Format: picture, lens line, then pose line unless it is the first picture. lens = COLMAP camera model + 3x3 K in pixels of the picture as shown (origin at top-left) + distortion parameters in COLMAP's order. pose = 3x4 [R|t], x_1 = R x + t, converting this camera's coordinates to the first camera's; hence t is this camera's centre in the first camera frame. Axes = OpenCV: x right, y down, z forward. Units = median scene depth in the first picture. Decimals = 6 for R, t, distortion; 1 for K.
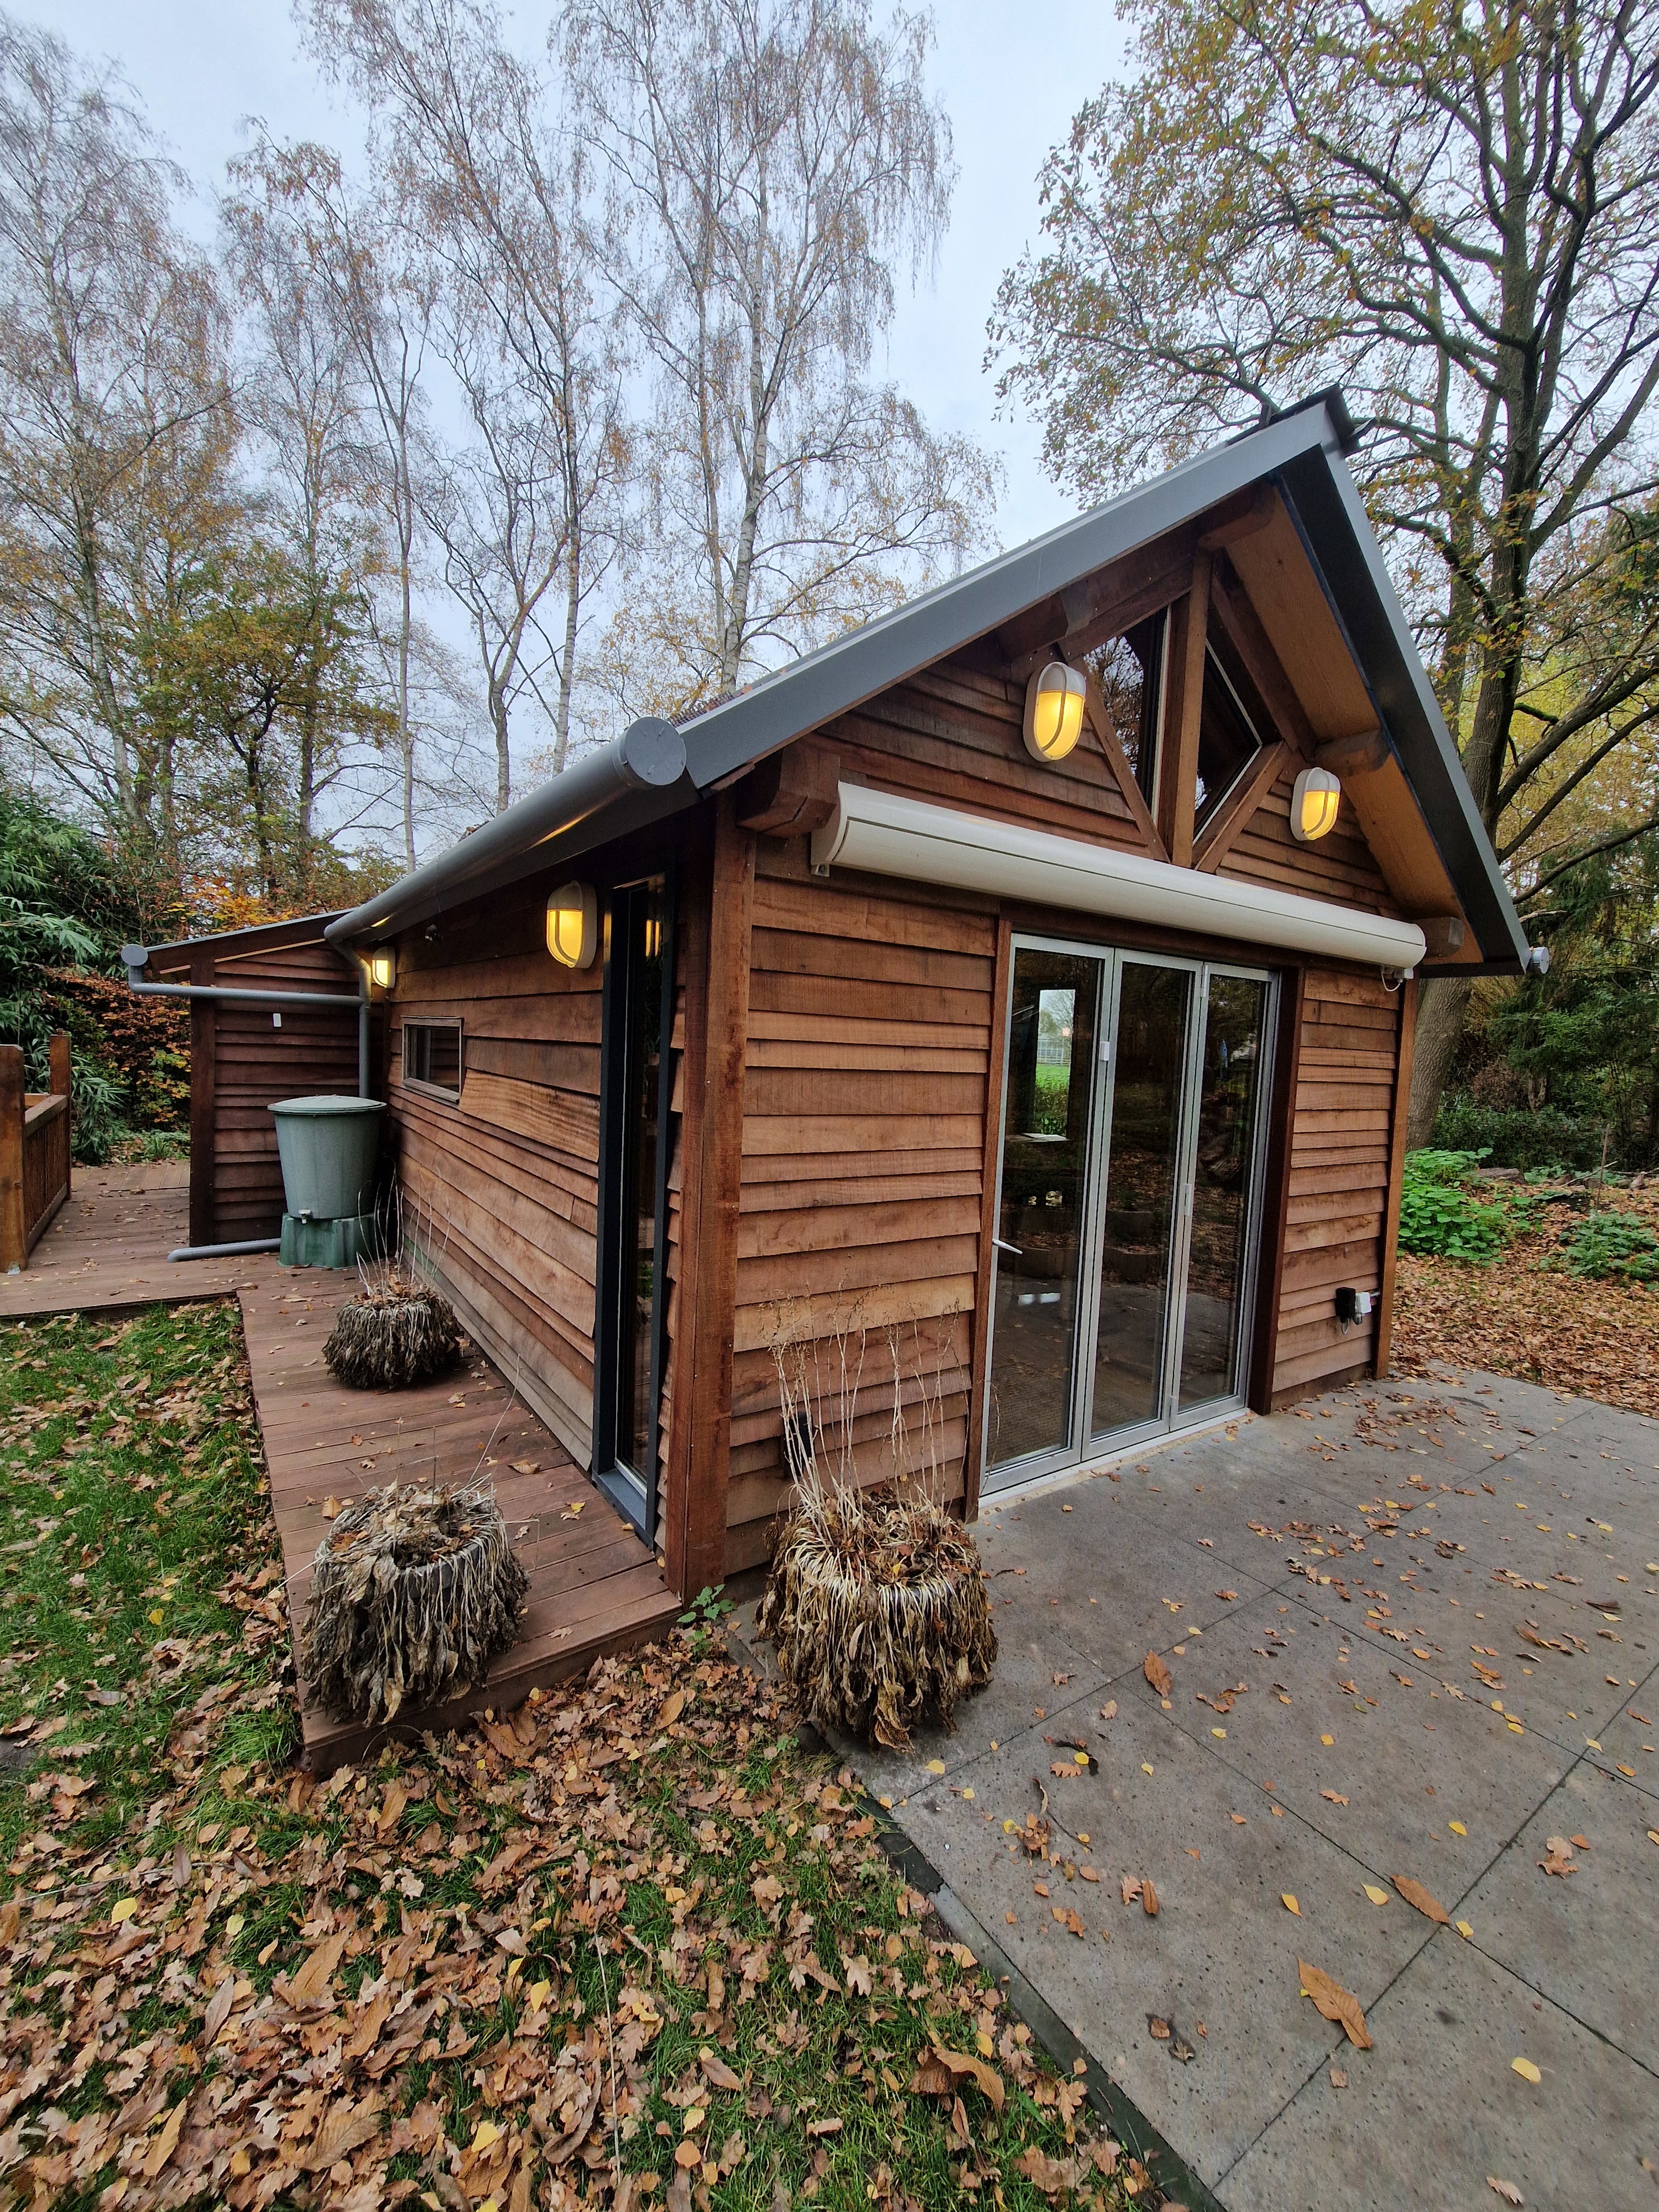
lens RADIAL K [[894.3, 0, 823.1], [0, 894.3, 1104.9], [0, 0, 1]] dist [0.001843, -0.003196]
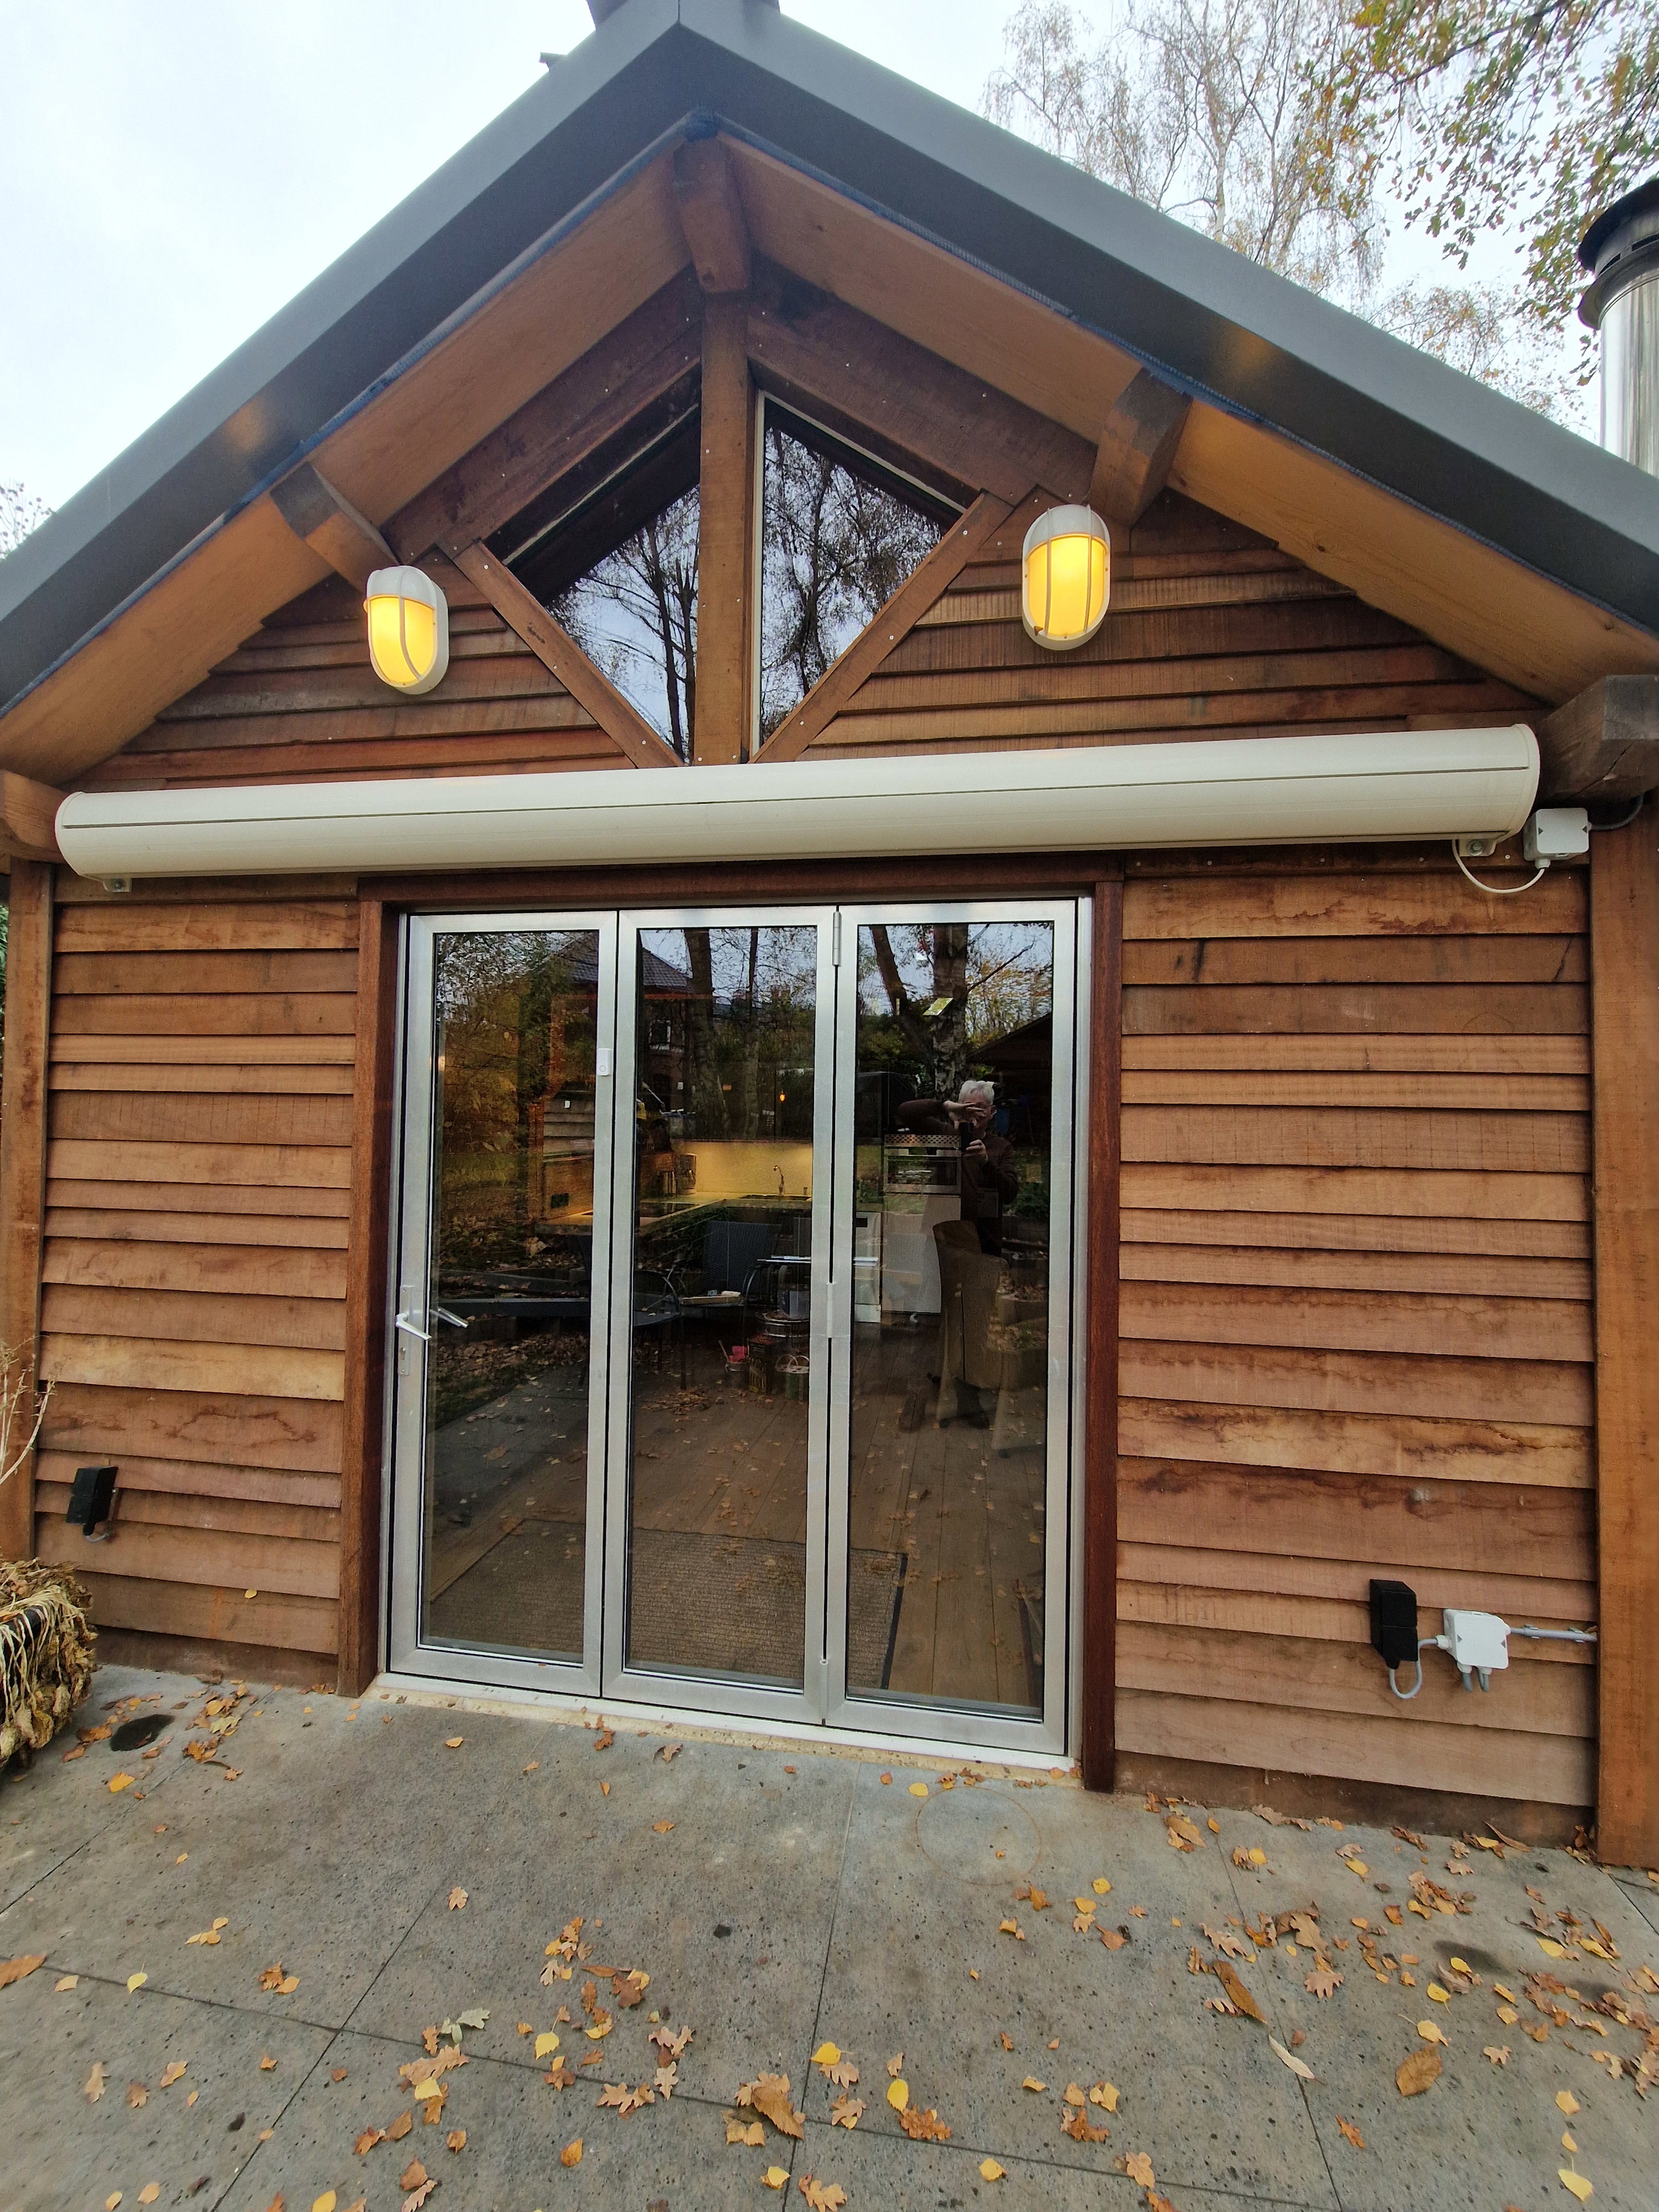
lens RADIAL K [[894.3, 0, 830.5], [0, 894.3, 1102.1], [0, 0, 1]] dist [0.001843, -0.003196]
pose [[0.729975, -0.046492, -0.681890, 0.903211], [-0.030198, 0.994515, -0.100135, 0.033376], [0.682806, 0.093688, 0.724568, 0.629040]]
